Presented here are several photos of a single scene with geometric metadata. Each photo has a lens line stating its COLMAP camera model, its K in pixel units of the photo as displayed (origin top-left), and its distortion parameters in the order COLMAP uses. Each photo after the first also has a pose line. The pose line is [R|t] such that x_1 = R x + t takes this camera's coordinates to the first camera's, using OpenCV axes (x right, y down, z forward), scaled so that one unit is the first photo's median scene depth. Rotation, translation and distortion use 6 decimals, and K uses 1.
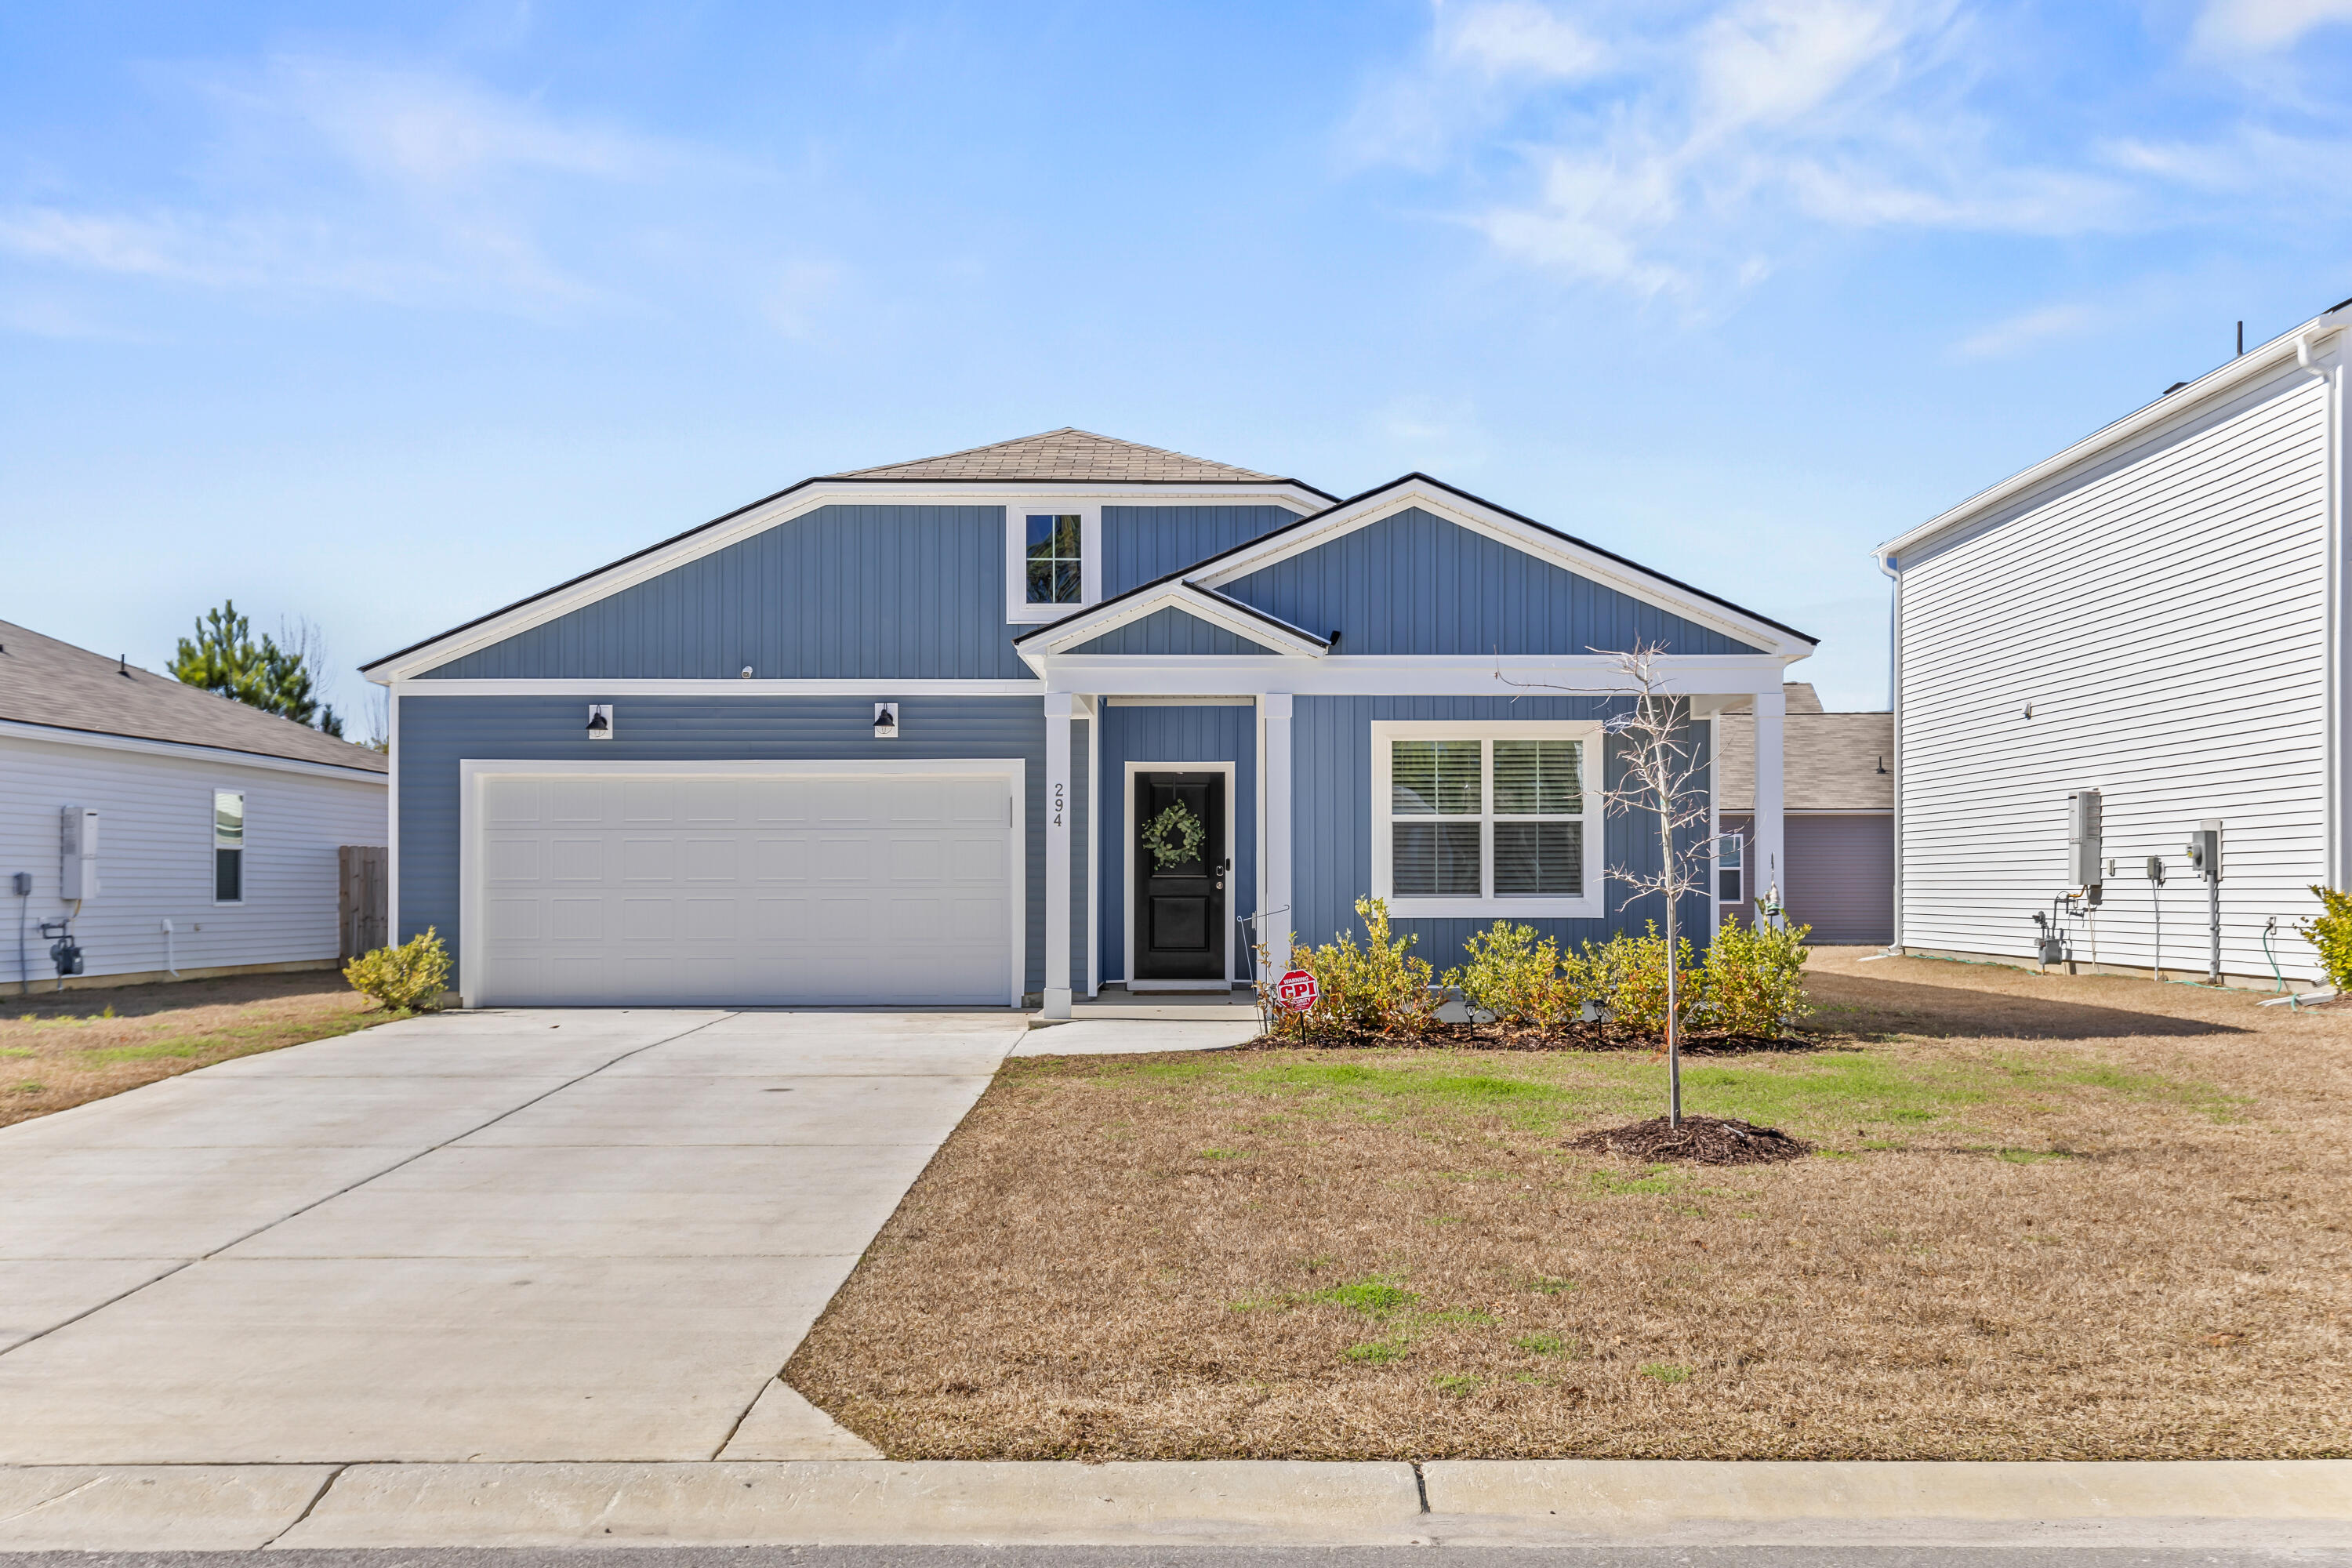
lens RADIAL K [[2298.1, 0, 1176.0], [0, 2298.1, 784.0], [0, 0, 1]] dist [0.003179, -0.010941]
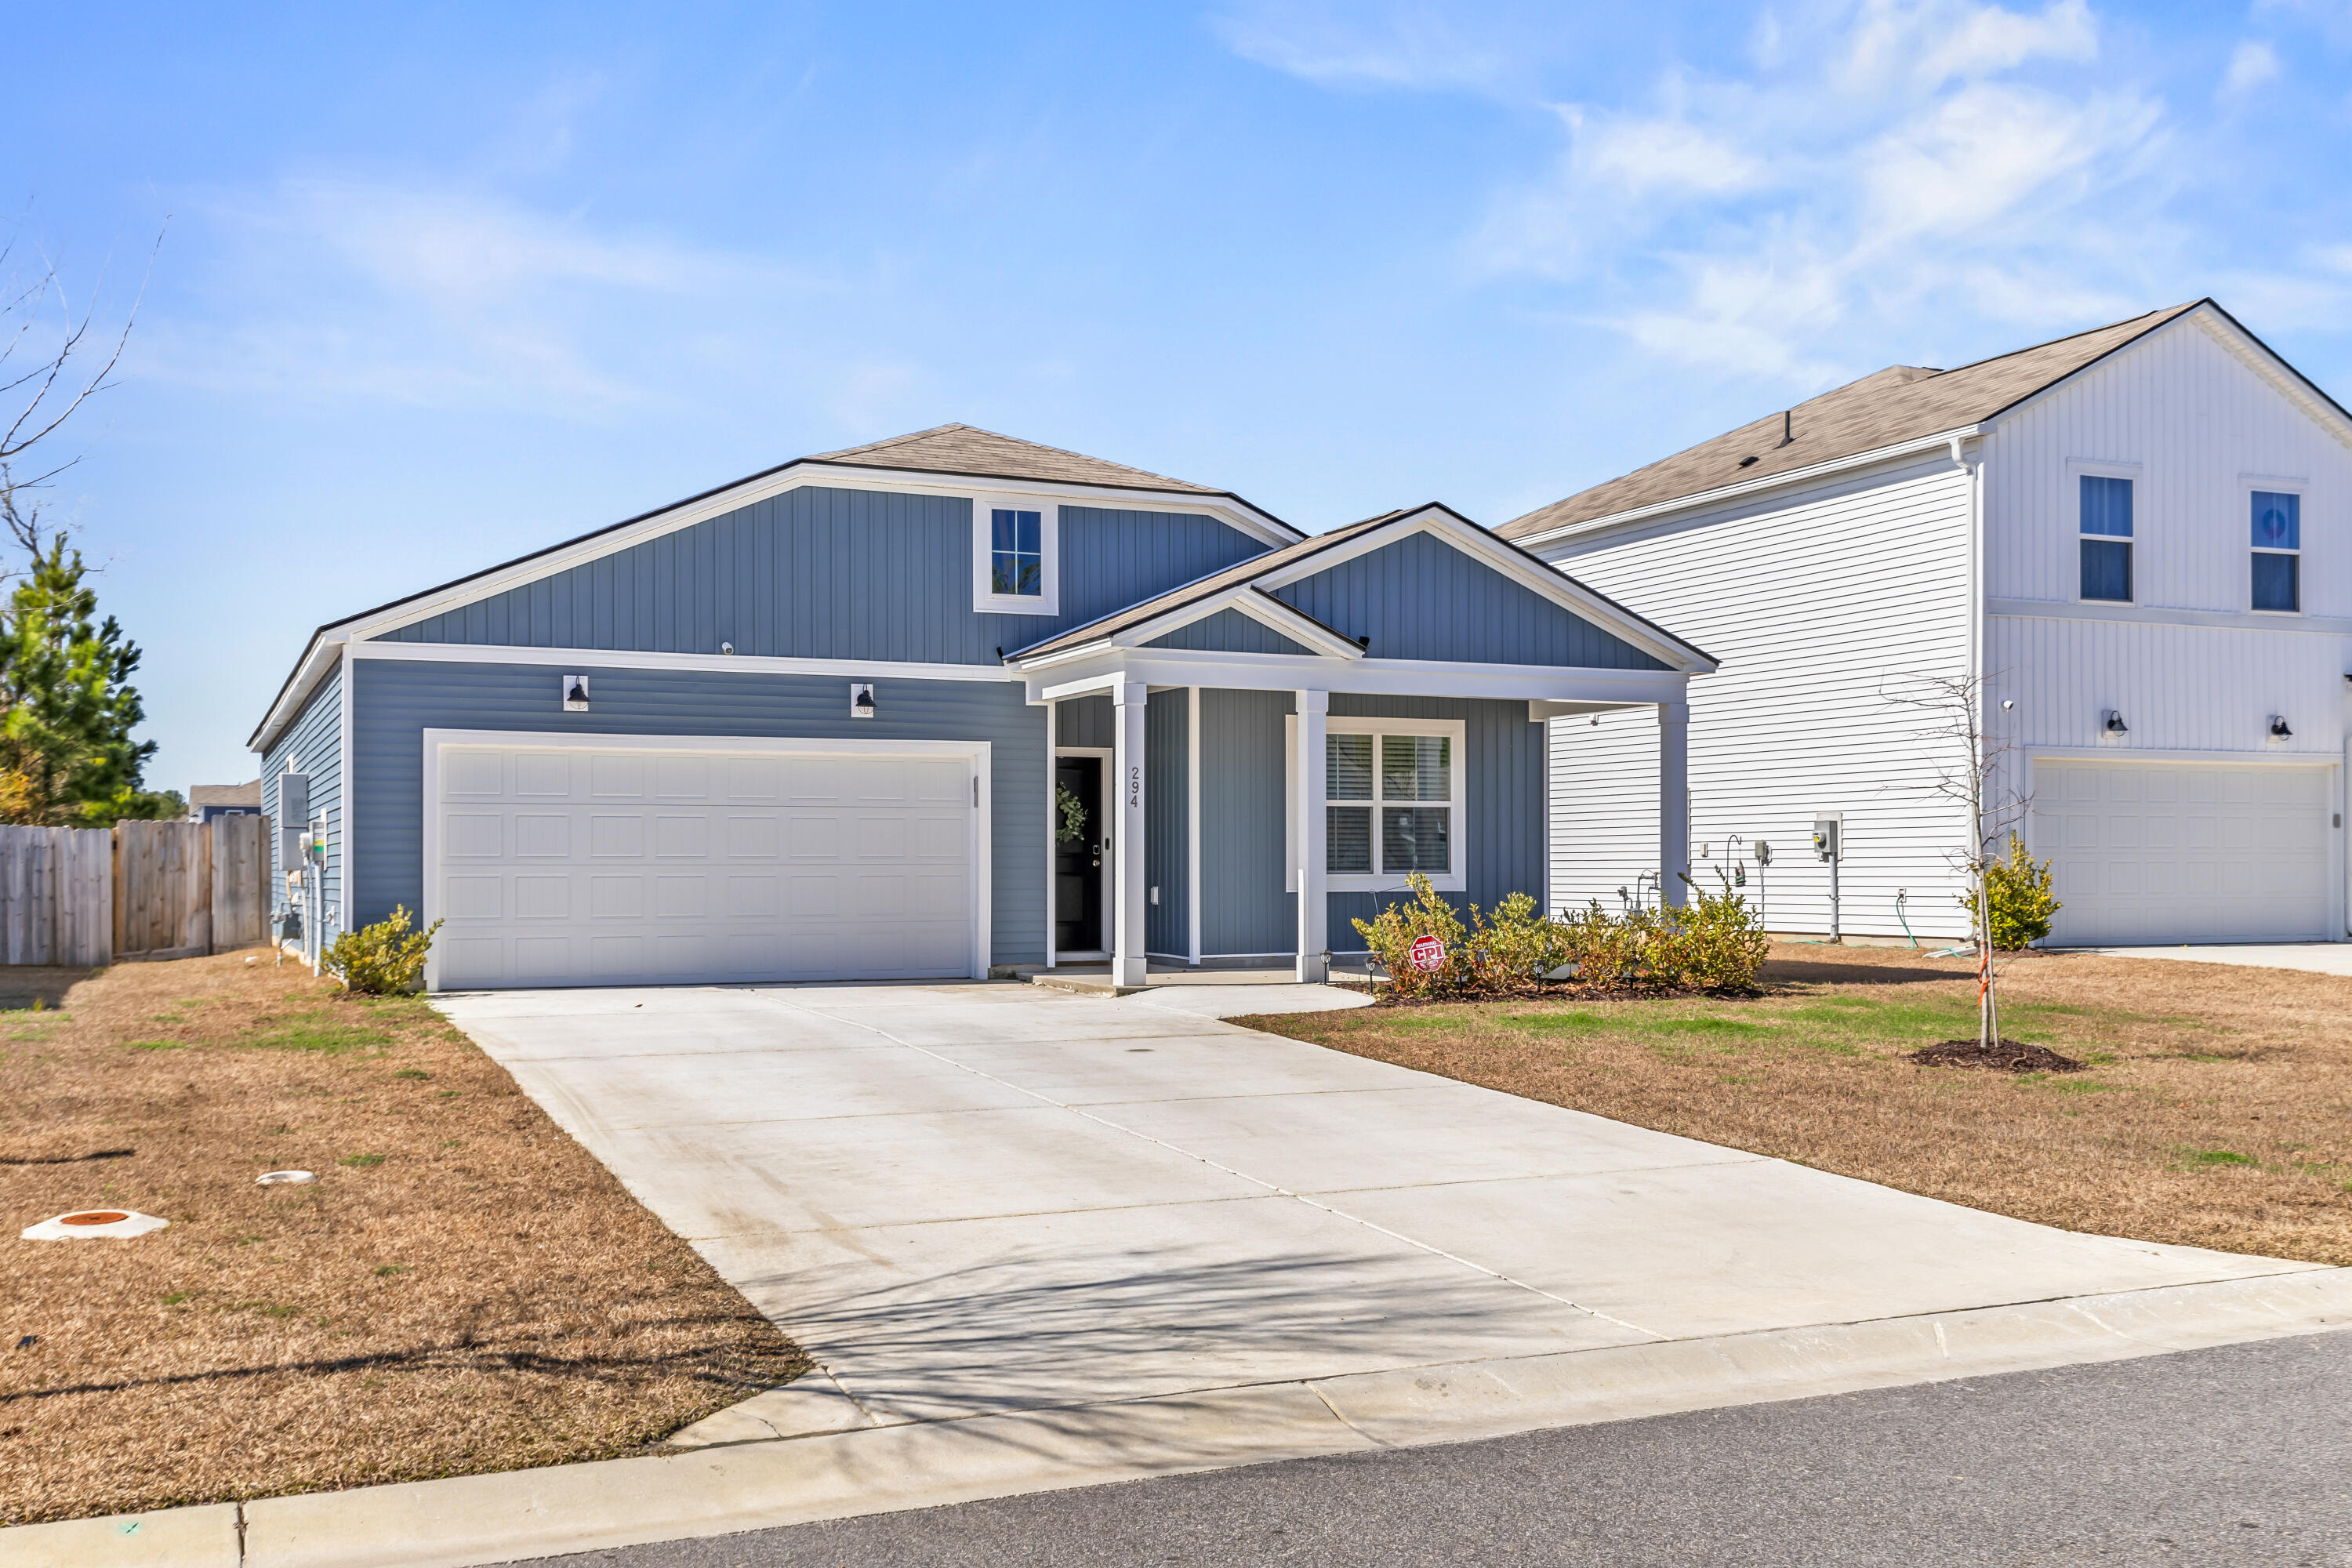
lens RADIAL K [[2298.1, 0, 1176.0], [0, 2298.1, 784.0], [0, 0, 1]] dist [0.003179, -0.010941]
pose [[0.908395, 0.015847, 0.417812, -0.424513], [-0.018881, 0.999817, 0.003129, 0.003427], [-0.417686, -0.010731, 0.908528, 0.013247]]
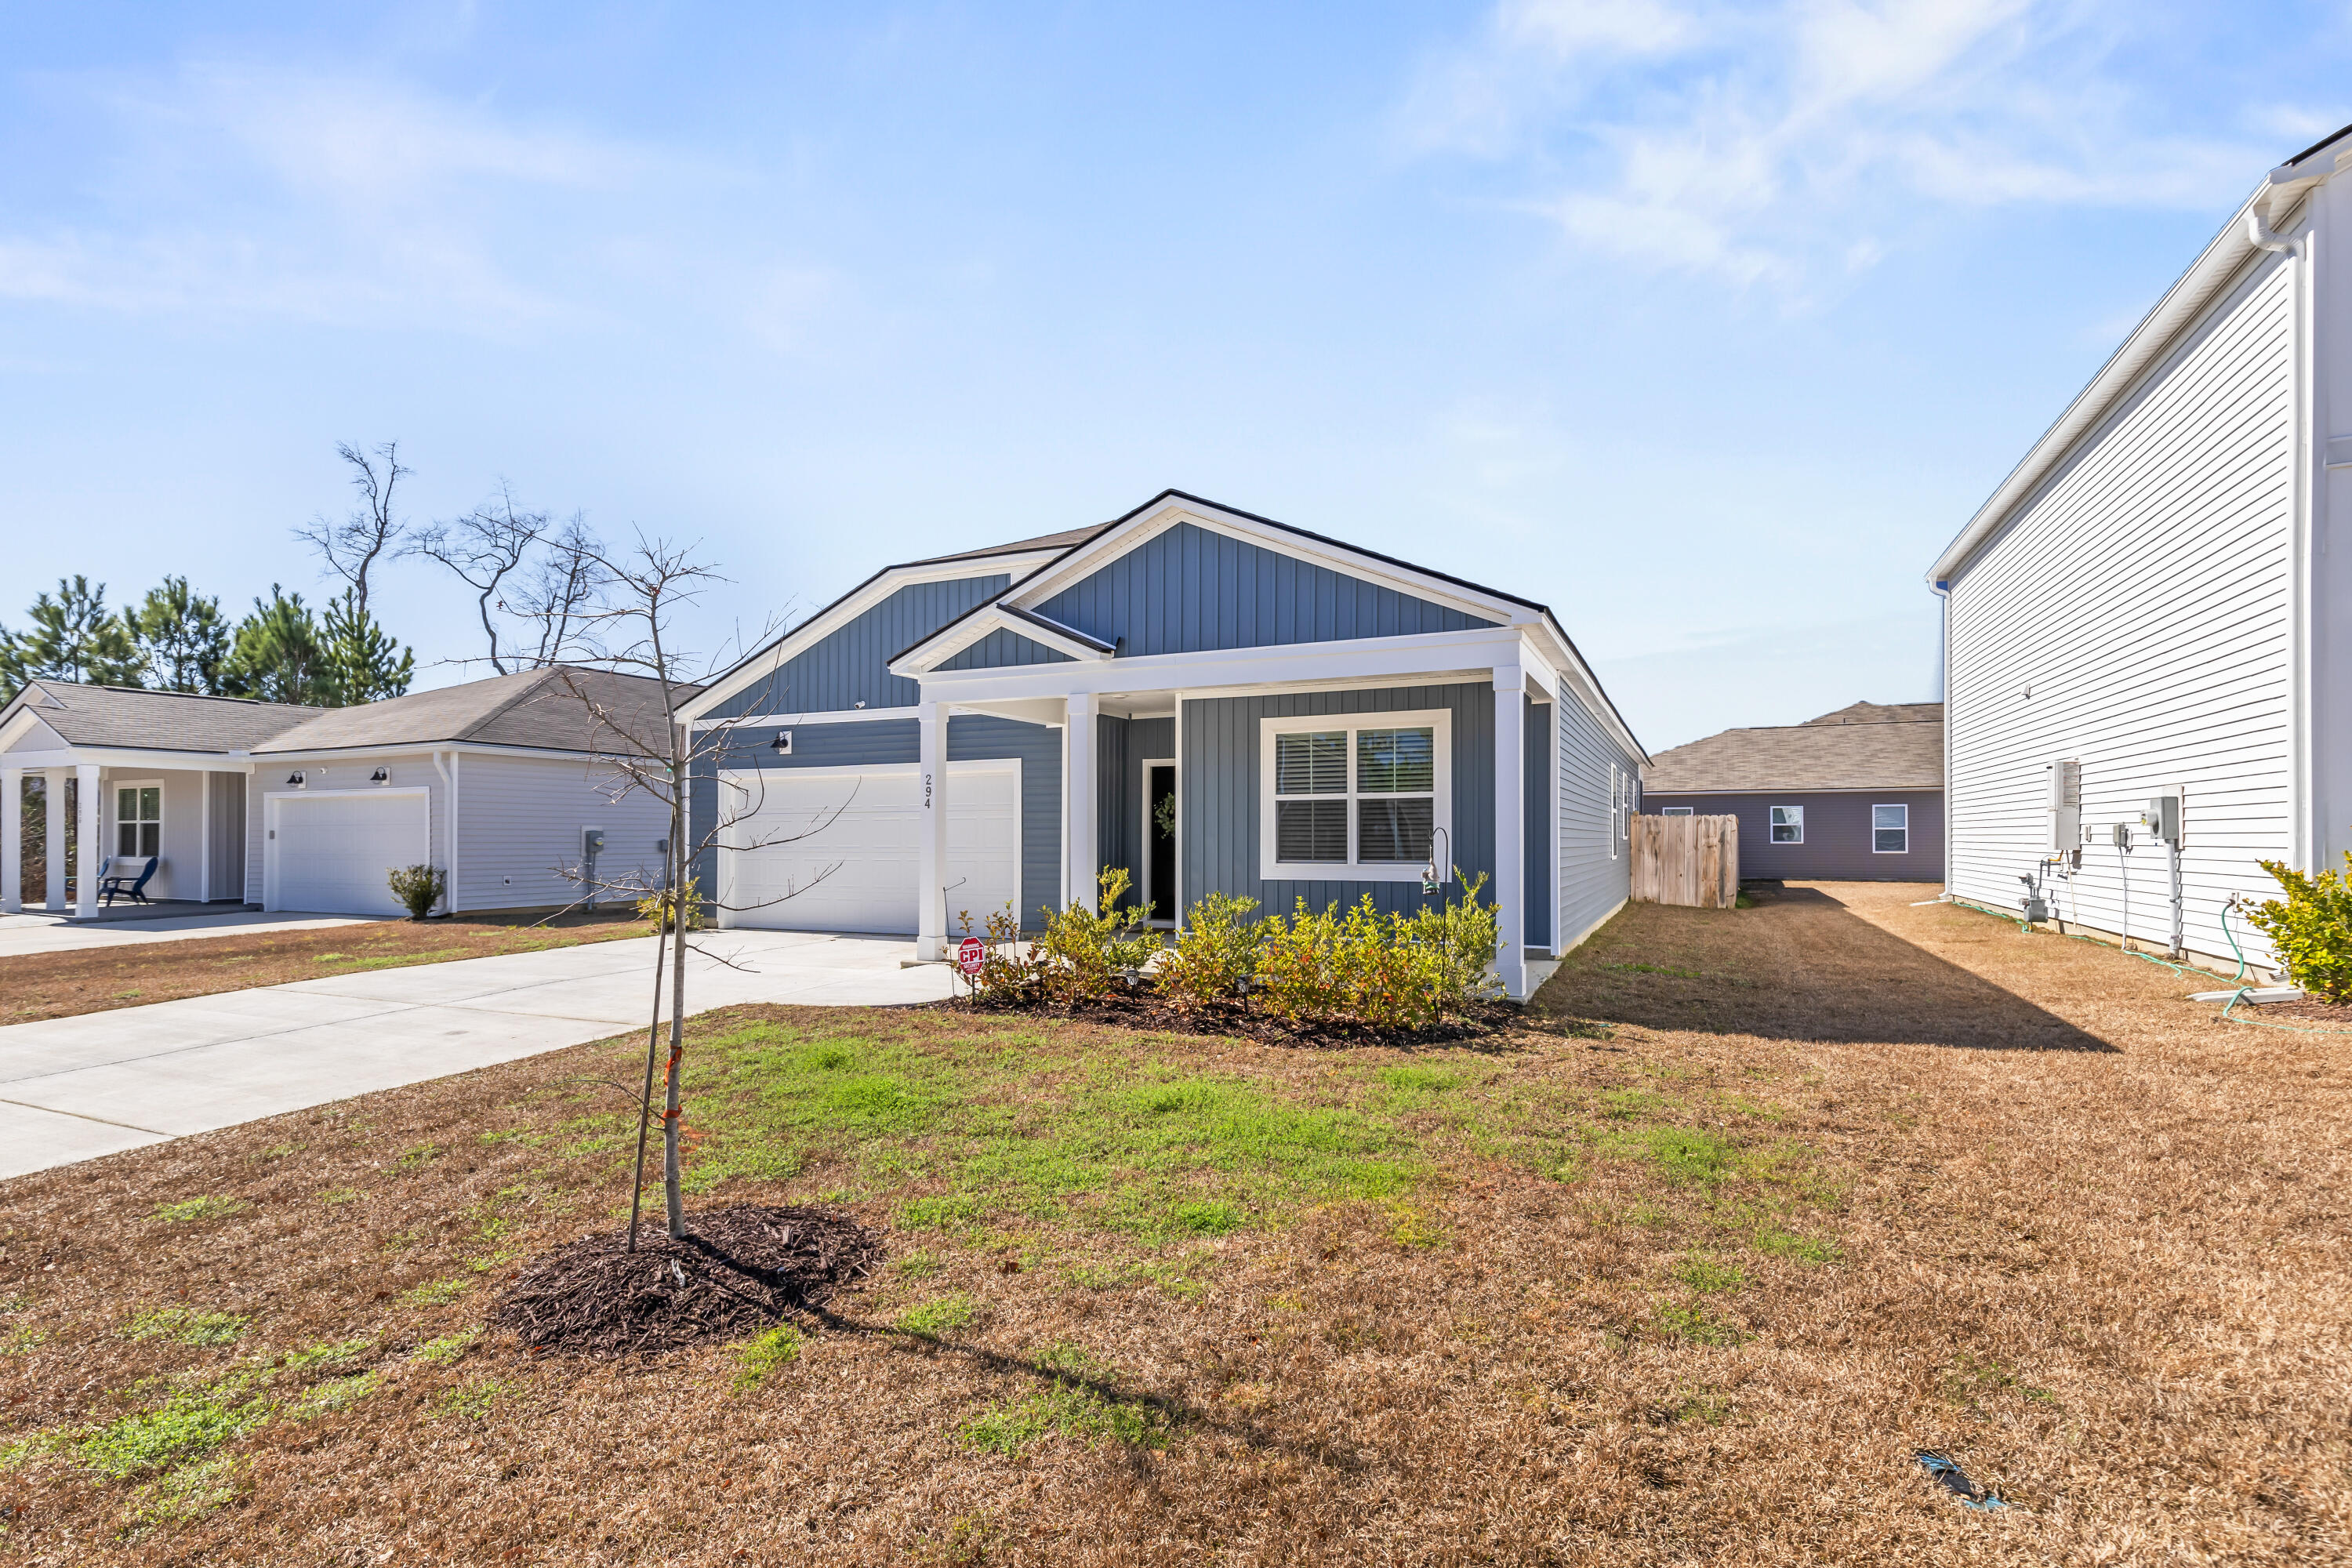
lens RADIAL K [[1103.0, 0, 1178.4], [0, 1103.0, 811.3], [0, 0, 1]] dist [0.012283, -0.000159]
pose [[0.909956, -0.011291, -0.414551, 0.286973], [0.020535, 0.999630, 0.017848, 0.010449], [0.414196, -0.024754, 0.909851, 0.442847]]
